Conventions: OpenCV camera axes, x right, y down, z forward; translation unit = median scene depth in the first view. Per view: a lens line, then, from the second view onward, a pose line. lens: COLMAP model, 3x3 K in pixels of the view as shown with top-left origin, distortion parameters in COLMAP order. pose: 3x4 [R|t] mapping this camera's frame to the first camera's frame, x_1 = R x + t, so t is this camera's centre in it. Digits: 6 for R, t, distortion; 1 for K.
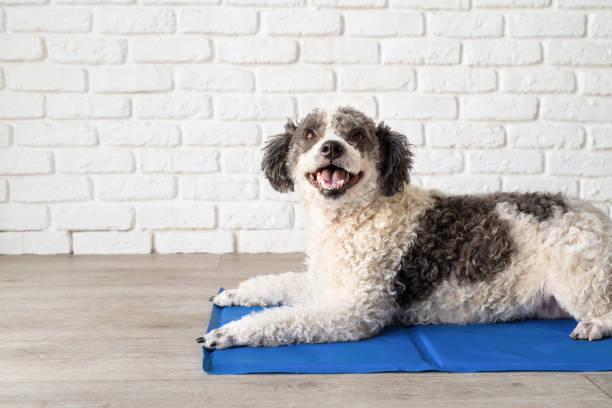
lens RADIAL K [[905.0, 0, 302.0], [0, 905.0, 196.4], [0, 0, 1]] dist [0.015666, 0.000000]
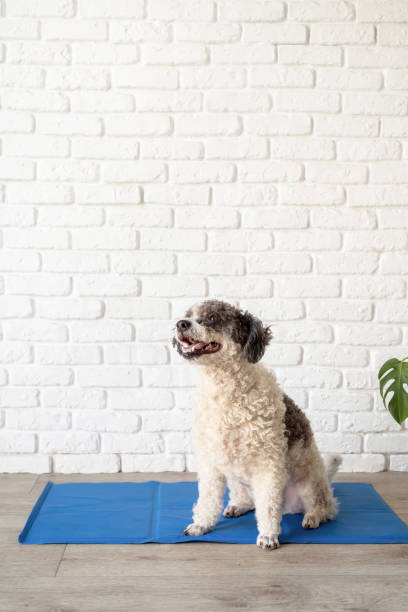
lens RADIAL K [[905.0, 0, 198.2], [0, 905.0, 294.7], [0, 0, 1]] dist [0.015666, 0.000000]
pose [[0.999724, 0.005775, -0.022784, 0.151658], [-0.006423, 0.999574, -0.028462, -0.145699], [0.022610, 0.028600, 0.999335, -0.221895]]
